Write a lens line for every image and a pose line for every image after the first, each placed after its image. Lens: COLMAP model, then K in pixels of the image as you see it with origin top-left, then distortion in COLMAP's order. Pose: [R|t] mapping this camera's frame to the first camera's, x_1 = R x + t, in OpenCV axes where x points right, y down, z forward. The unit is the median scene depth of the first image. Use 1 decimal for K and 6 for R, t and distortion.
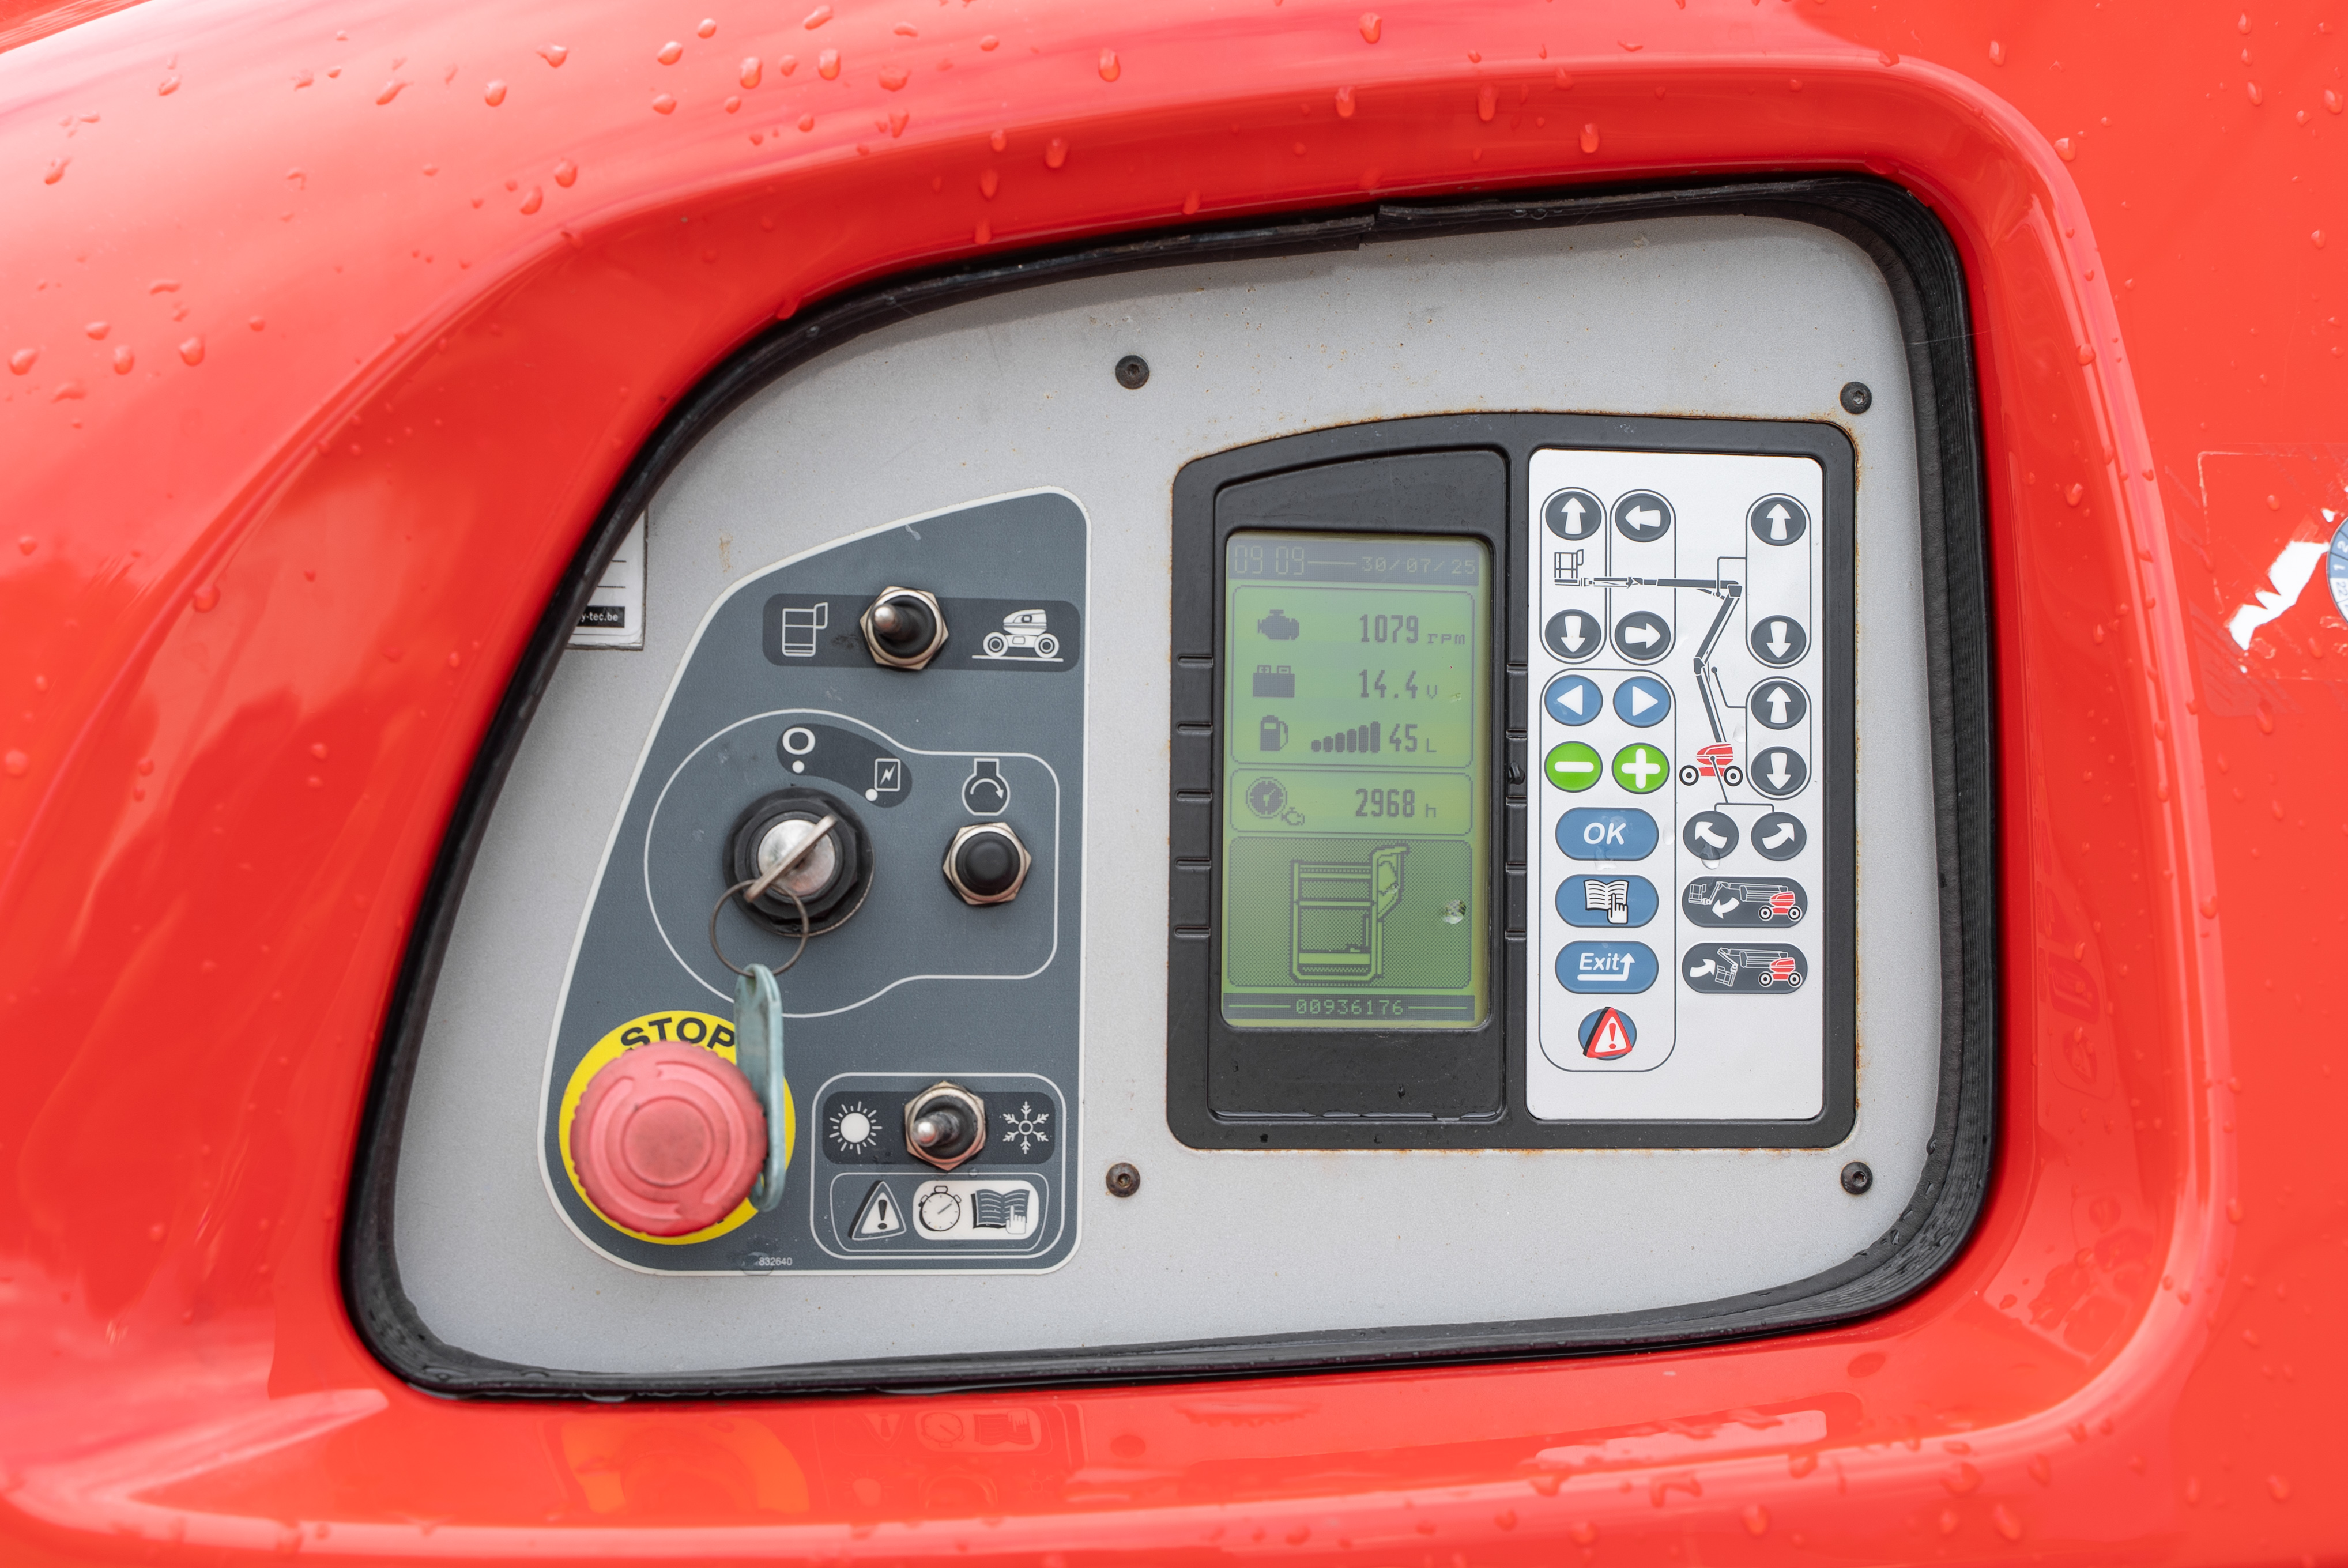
lens RADIAL K [[2876.4, 0, 1173.8], [0, 2876.4, 776.8], [0, 0, 1]] dist [-0.031943, 0.000000]
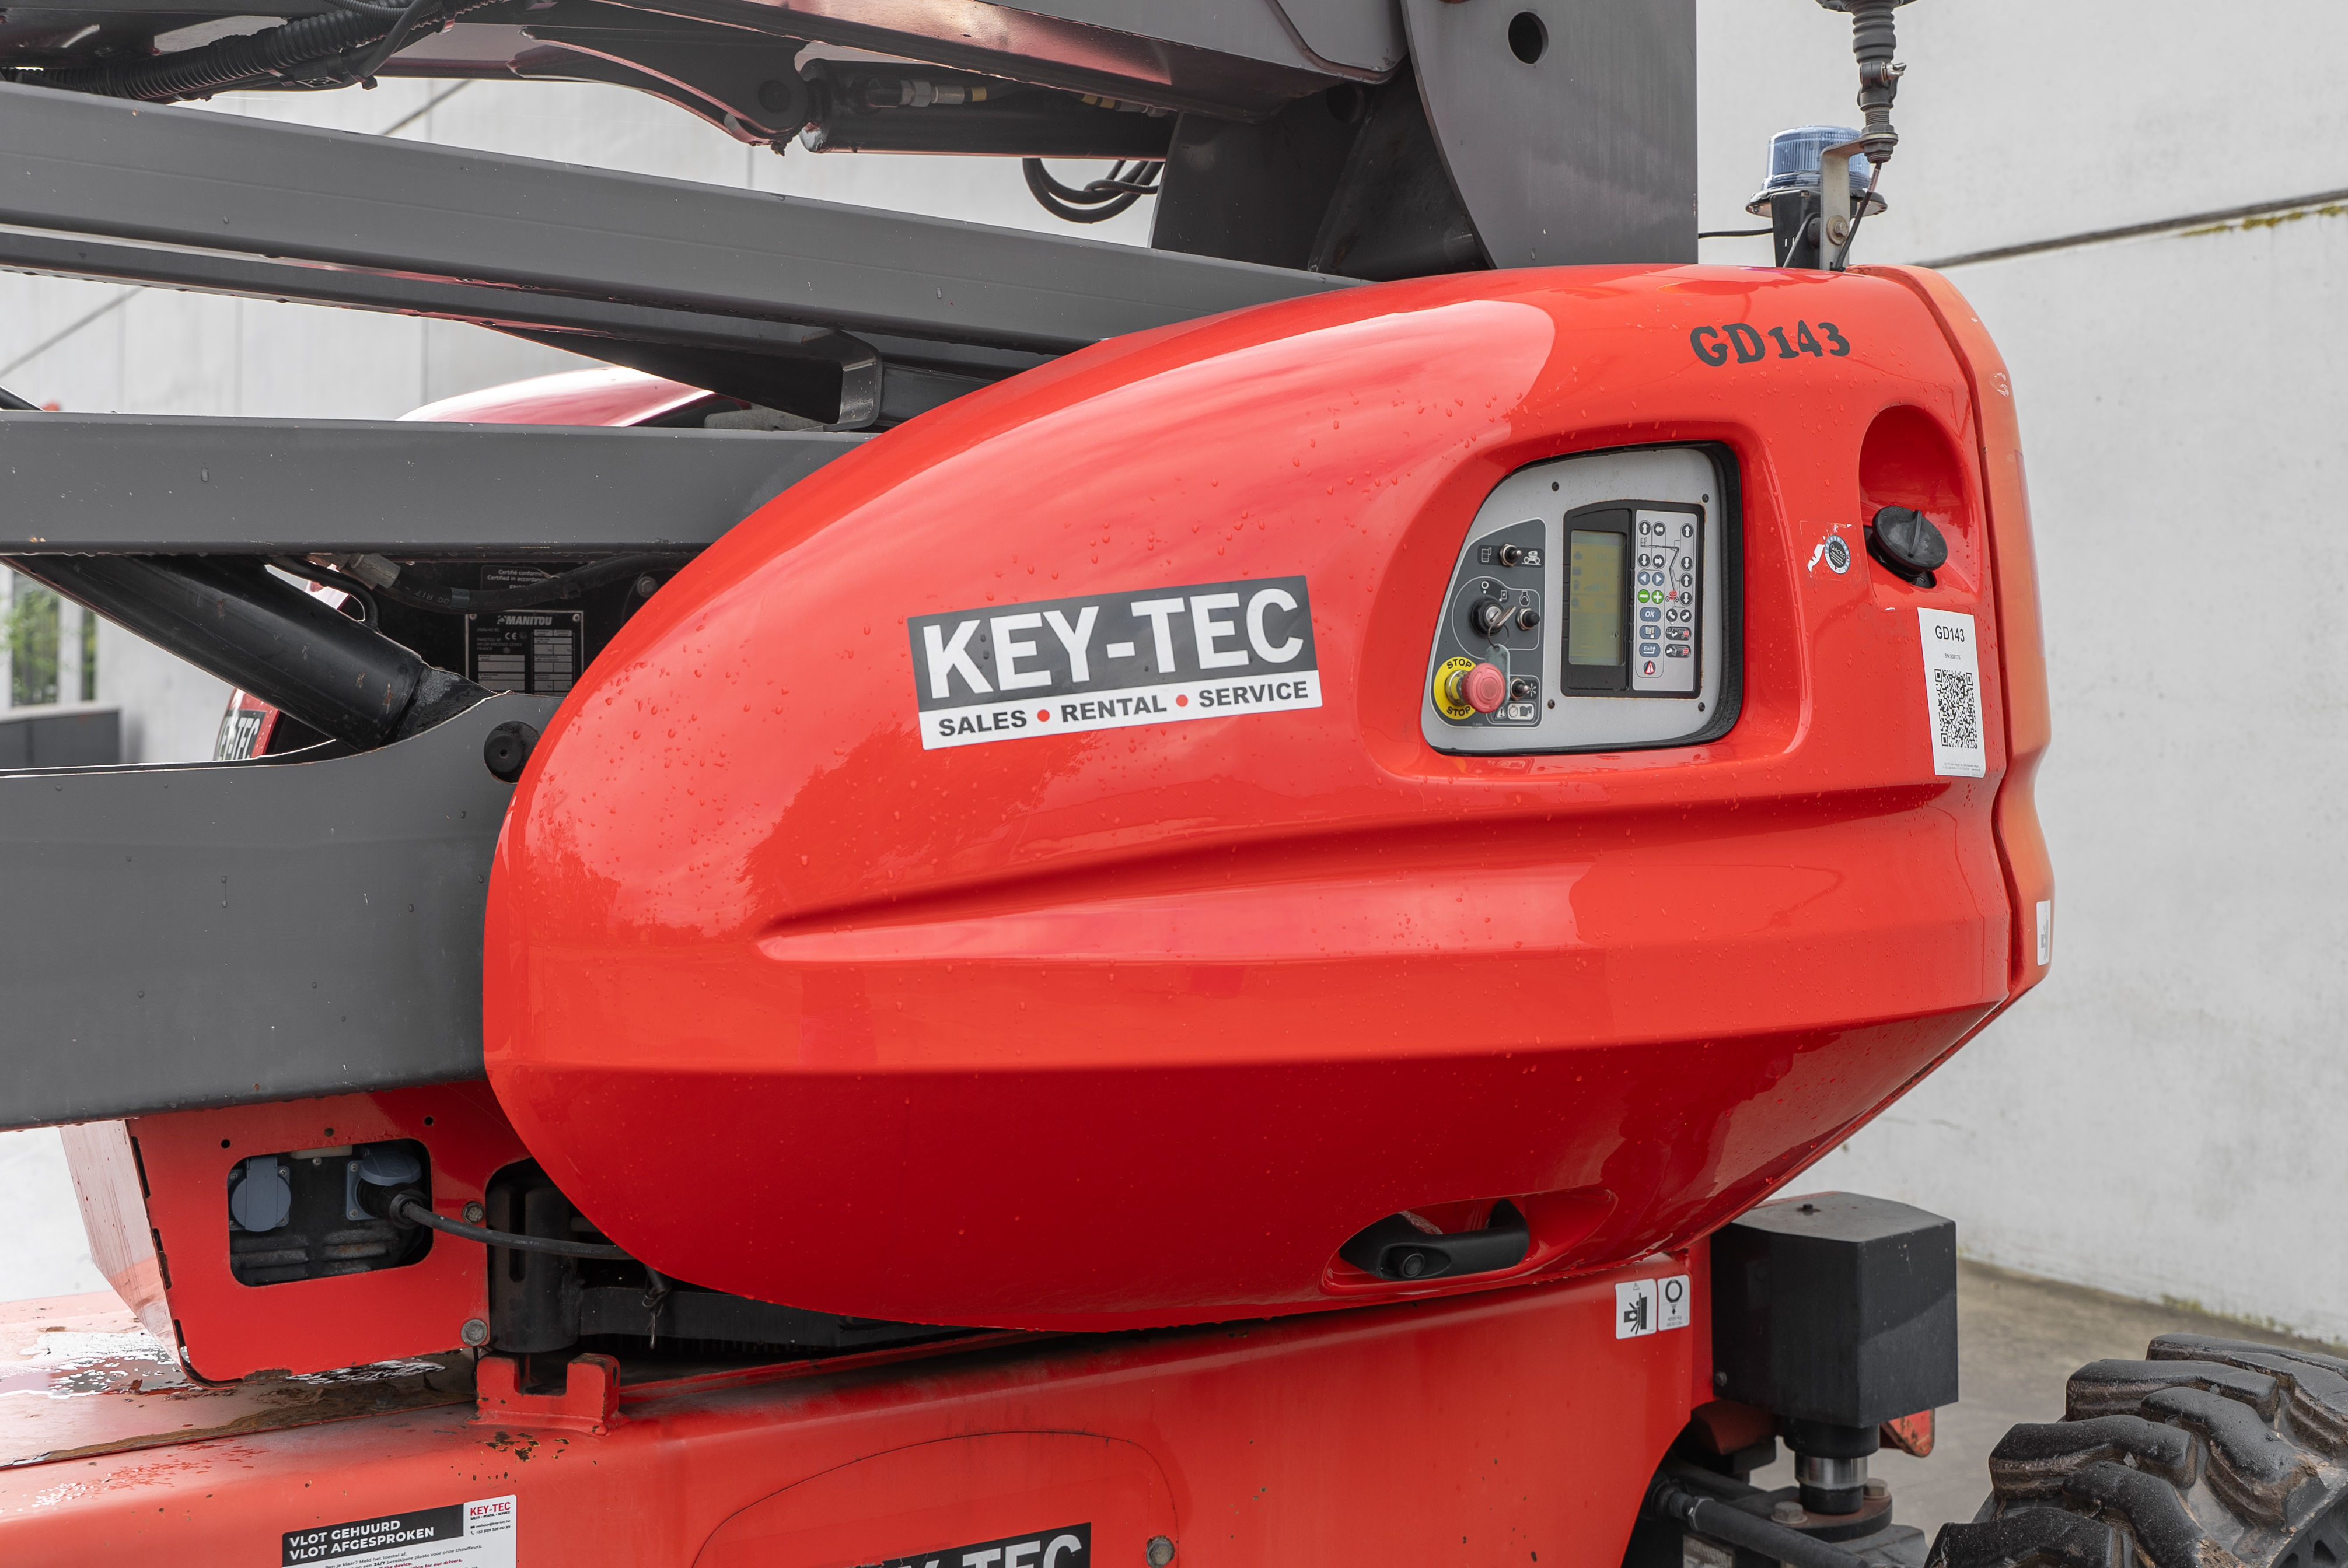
lens RADIAL K [[2485.8, 0, 1177.8], [0, 2485.8, 768.6], [0, 0, 1]] dist [-0.024718, 0.000000]
pose [[0.912369, -0.006451, 0.409318, -1.727258], [-0.026384, 0.996870, 0.074520, -0.004356], [-0.408518, -0.078790, 0.909343, -1.694176]]
